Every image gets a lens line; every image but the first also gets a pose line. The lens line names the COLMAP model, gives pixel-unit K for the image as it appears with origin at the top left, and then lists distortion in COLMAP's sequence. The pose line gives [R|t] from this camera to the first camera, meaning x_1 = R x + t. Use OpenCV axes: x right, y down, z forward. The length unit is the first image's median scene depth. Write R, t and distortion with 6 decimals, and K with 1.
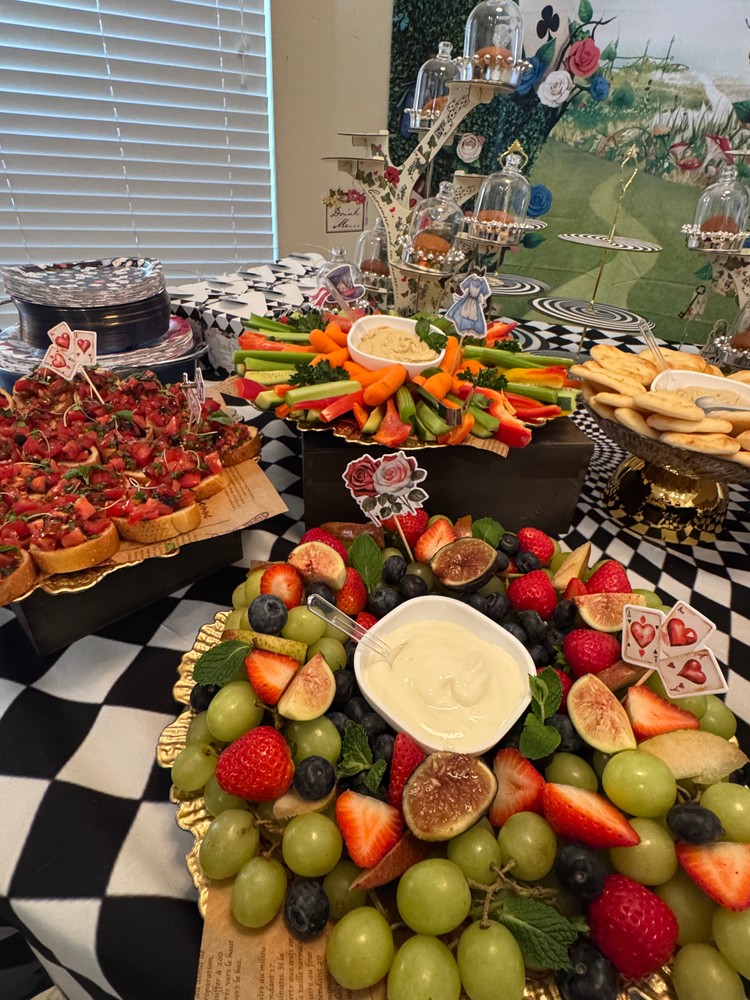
lens RADIAL K [[547.8, 0, 370.7], [0, 547.8, 489.8], [0, 0, 1]] dist [-0.001809, -0.001121]
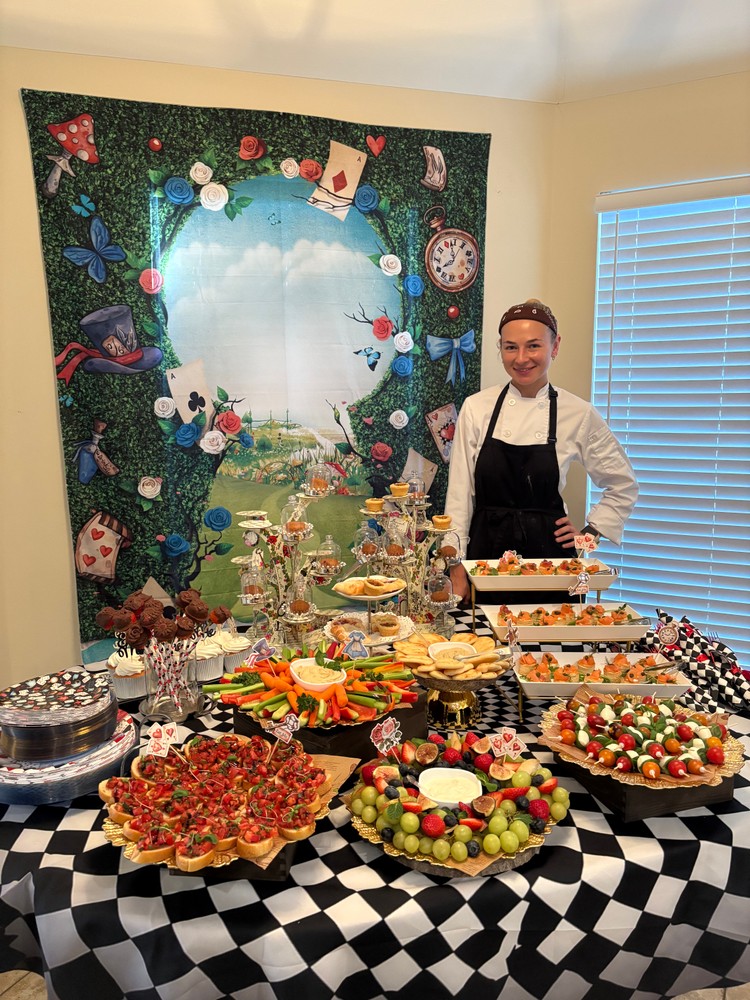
lens RADIAL K [[749.8, 0, 372.8], [0, 749.8, 502.4], [0, 0, 1]] dist [0.048743, -0.057835]
pose [[0.777621, -0.158761, 0.608358, -0.495824], [0.375031, 0.893738, -0.246140, -0.035557], [-0.504636, 0.419556, 0.754530, -0.488222]]
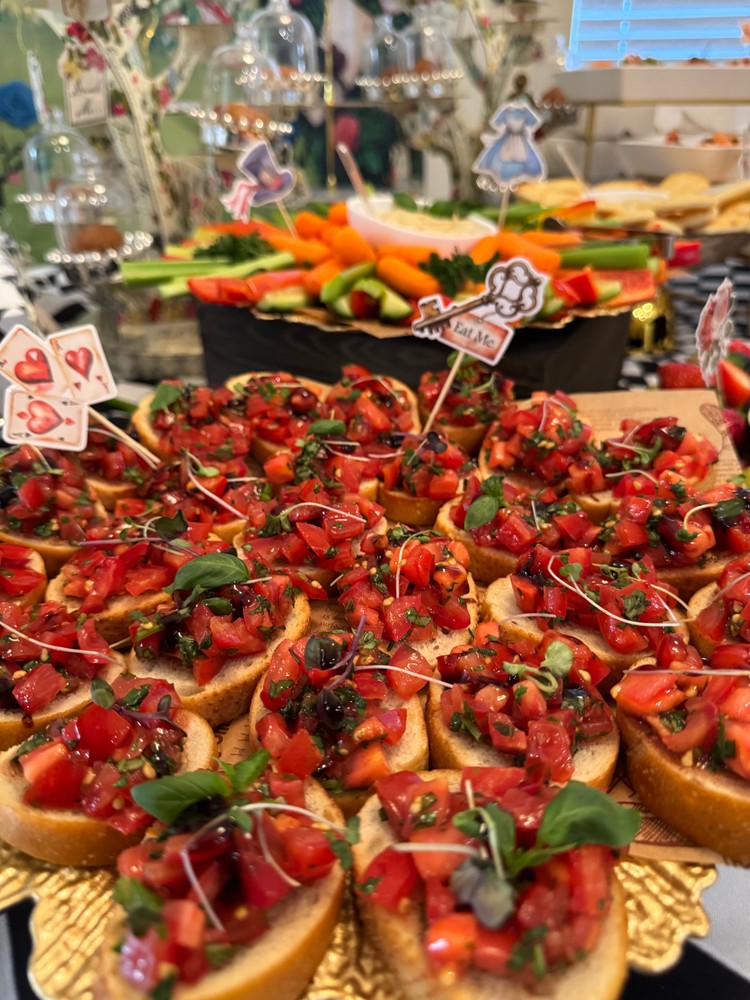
lens RADIAL K [[736.1, 0, 381.9], [0, 736.1, 497.4], [0, 0, 1]] dist [0.005885, -0.044413]
pose [[0.588521, -0.453641, 0.669219, -0.309881], [0.466451, 0.866608, 0.177240, -0.060929], [-0.660353, 0.207848, 0.721618, 0.166057]]
